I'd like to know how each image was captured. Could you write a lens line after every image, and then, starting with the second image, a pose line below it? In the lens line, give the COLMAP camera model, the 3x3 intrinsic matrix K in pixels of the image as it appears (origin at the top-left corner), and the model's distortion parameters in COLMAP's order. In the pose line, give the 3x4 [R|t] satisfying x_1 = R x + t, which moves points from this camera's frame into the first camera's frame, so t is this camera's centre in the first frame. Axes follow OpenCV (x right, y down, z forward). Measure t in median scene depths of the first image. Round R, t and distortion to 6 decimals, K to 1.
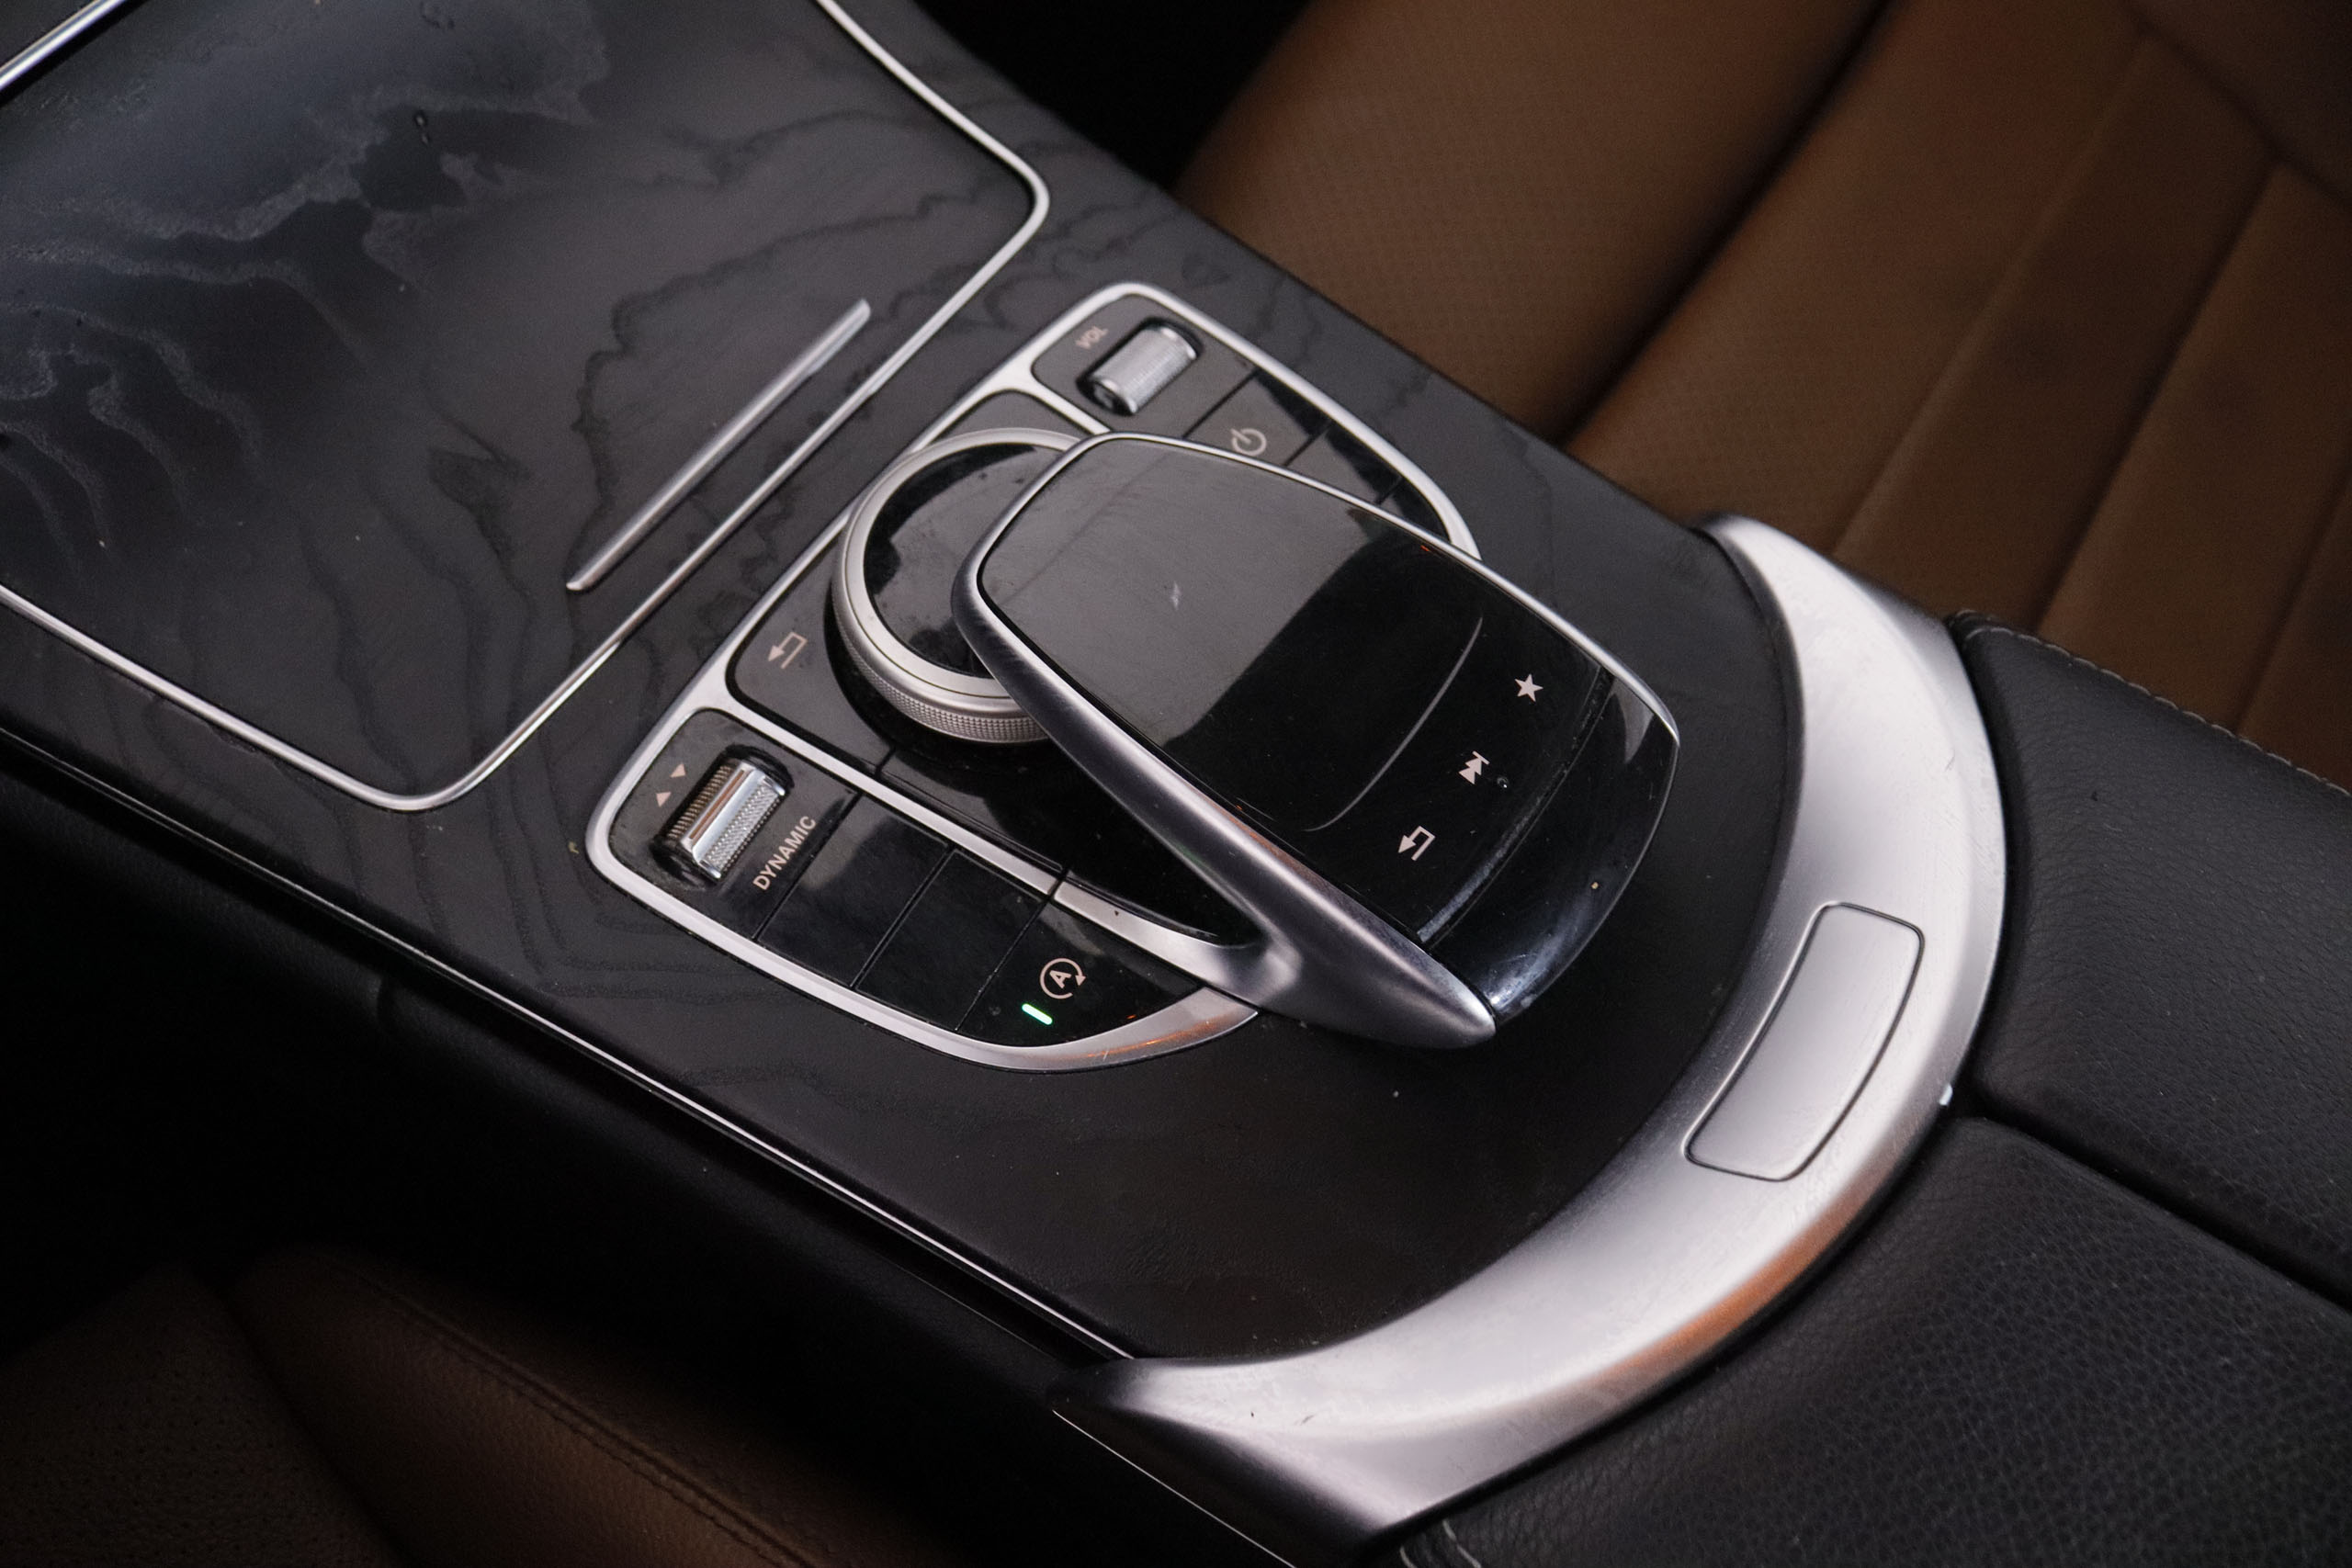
lens RADIAL K [[1876.5, 0, 1176.0], [0, 1876.5, 784.0], [0, 0, 1]] dist [-0.178084, 0.132081]
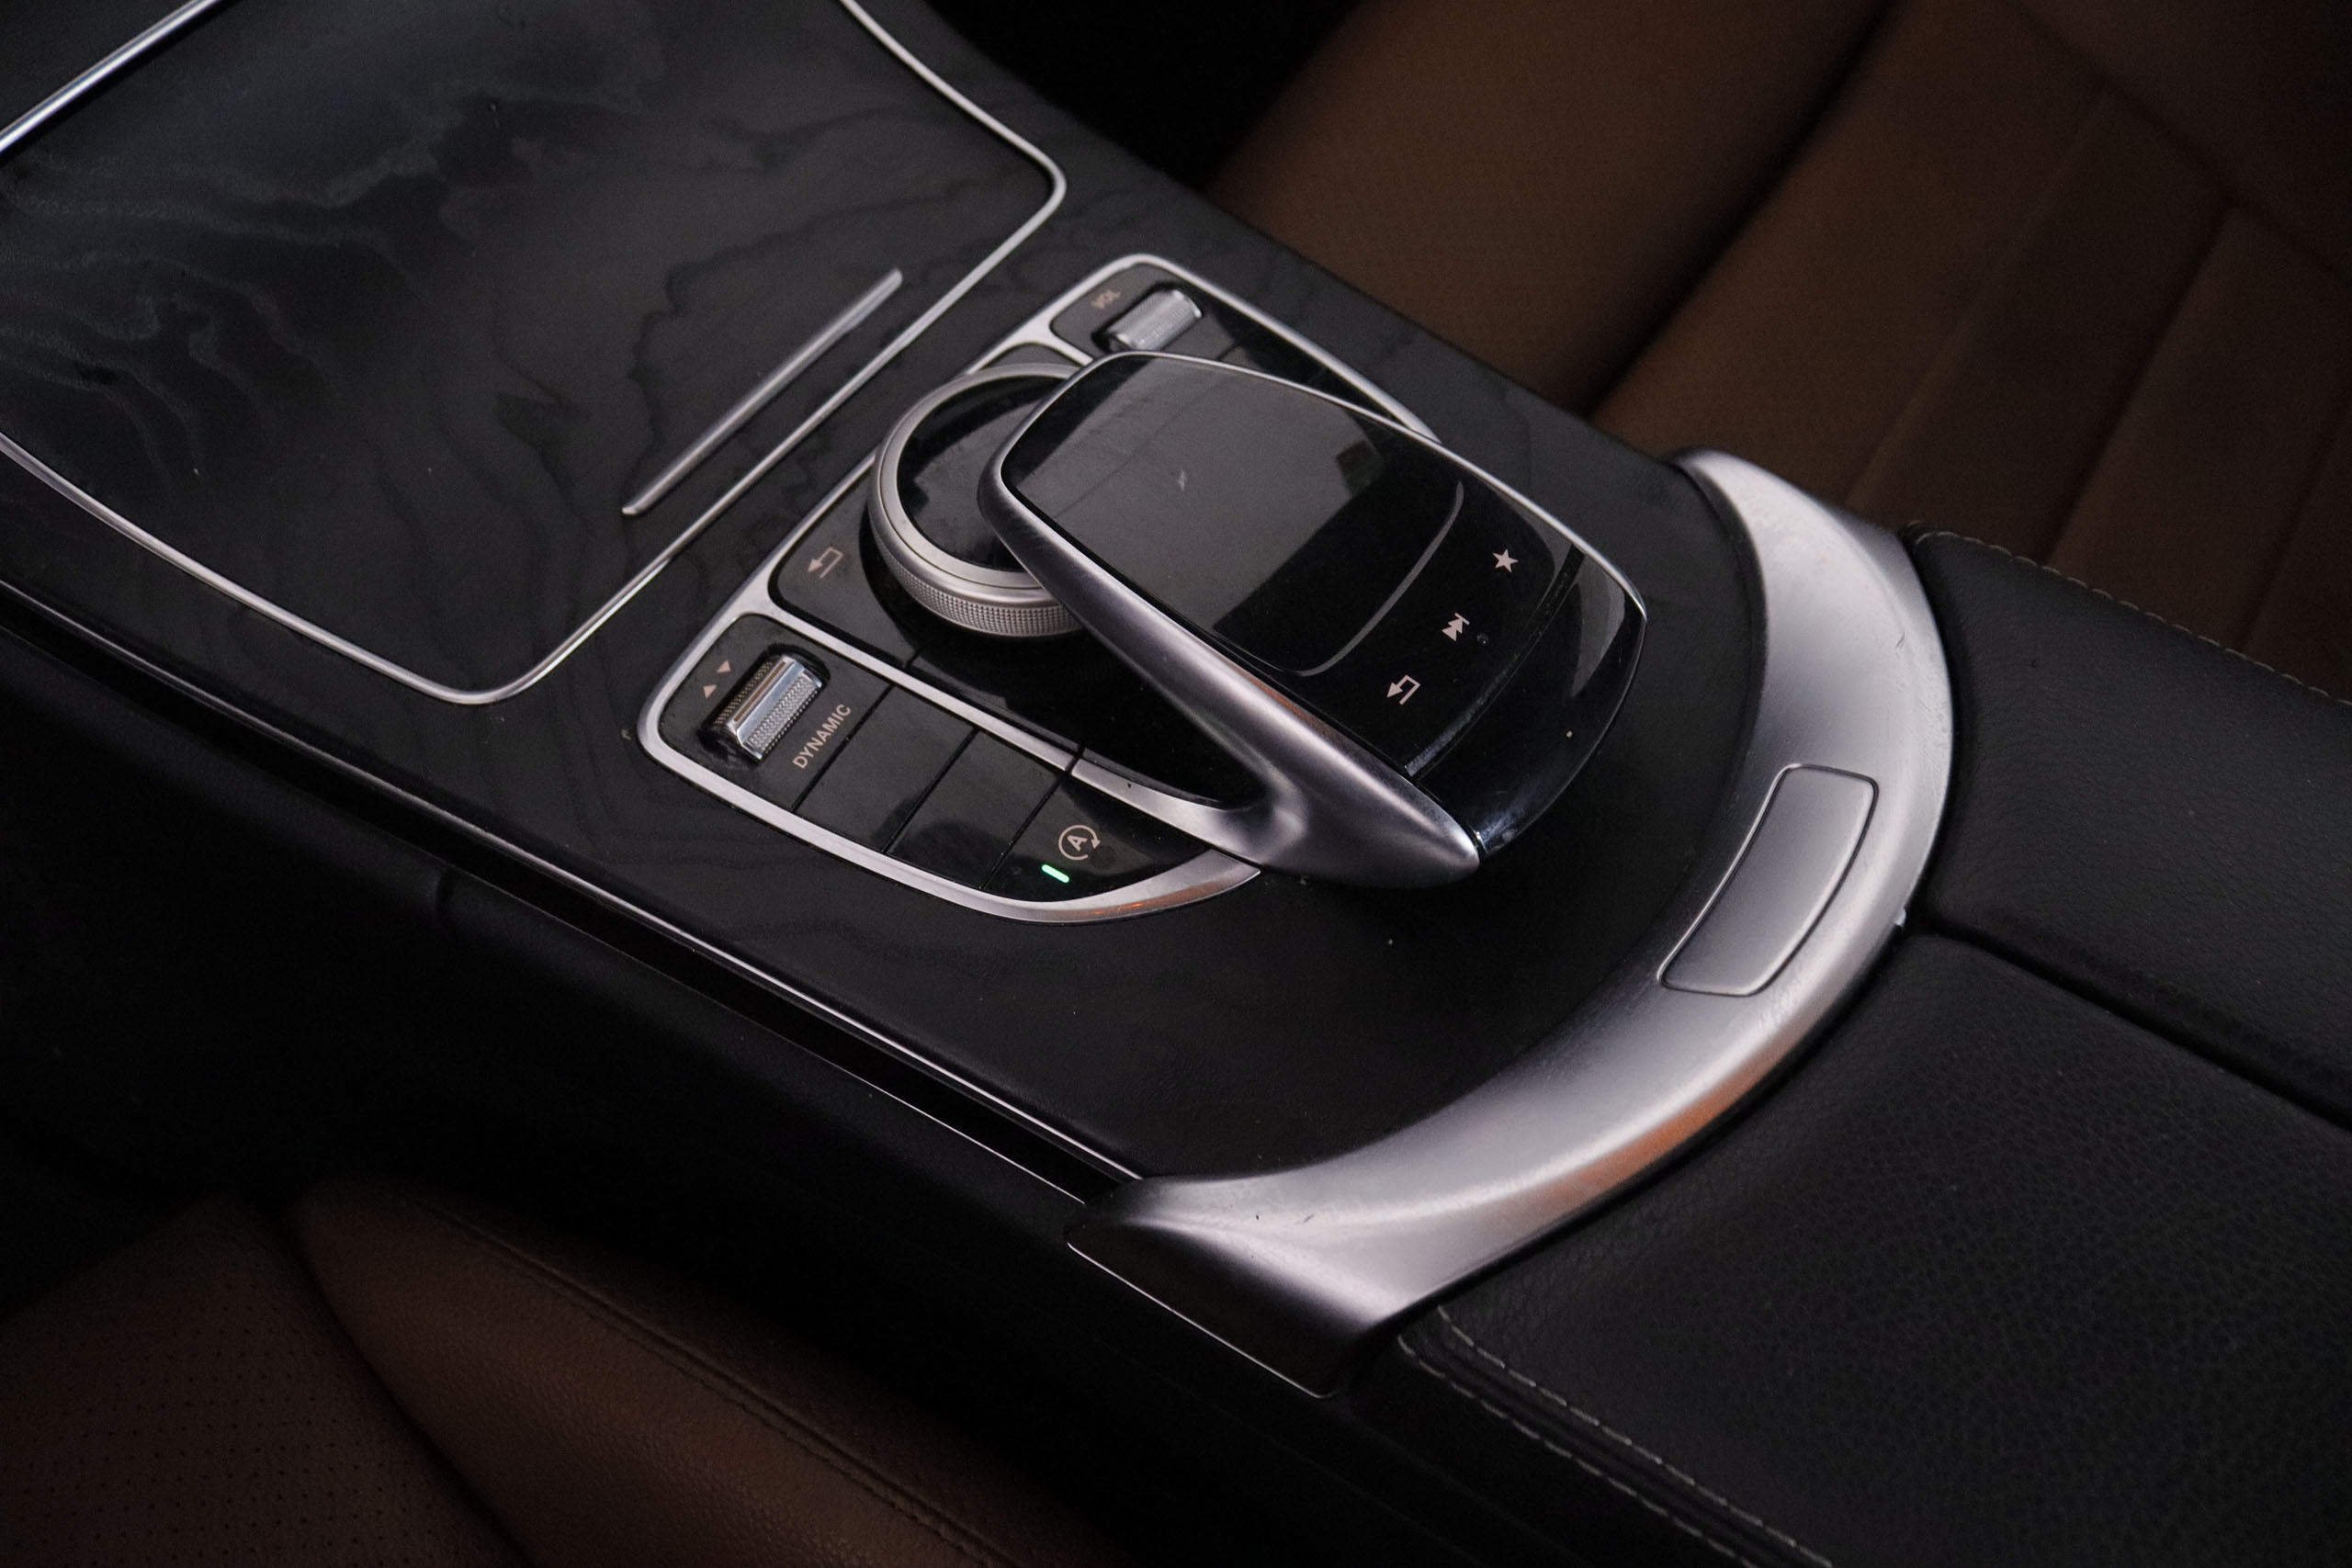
lens RADIAL K [[1876.5, 0, 1176.0], [0, 1876.5, 784.0], [0, 0, 1]] dist [-0.178084, 0.132081]
pose [[0.999952, -0.005438, -0.008198, 0.004006], [0.004829, 0.997356, -0.072506, 0.149044], [0.008570, 0.072463, 0.997334, -0.077354]]
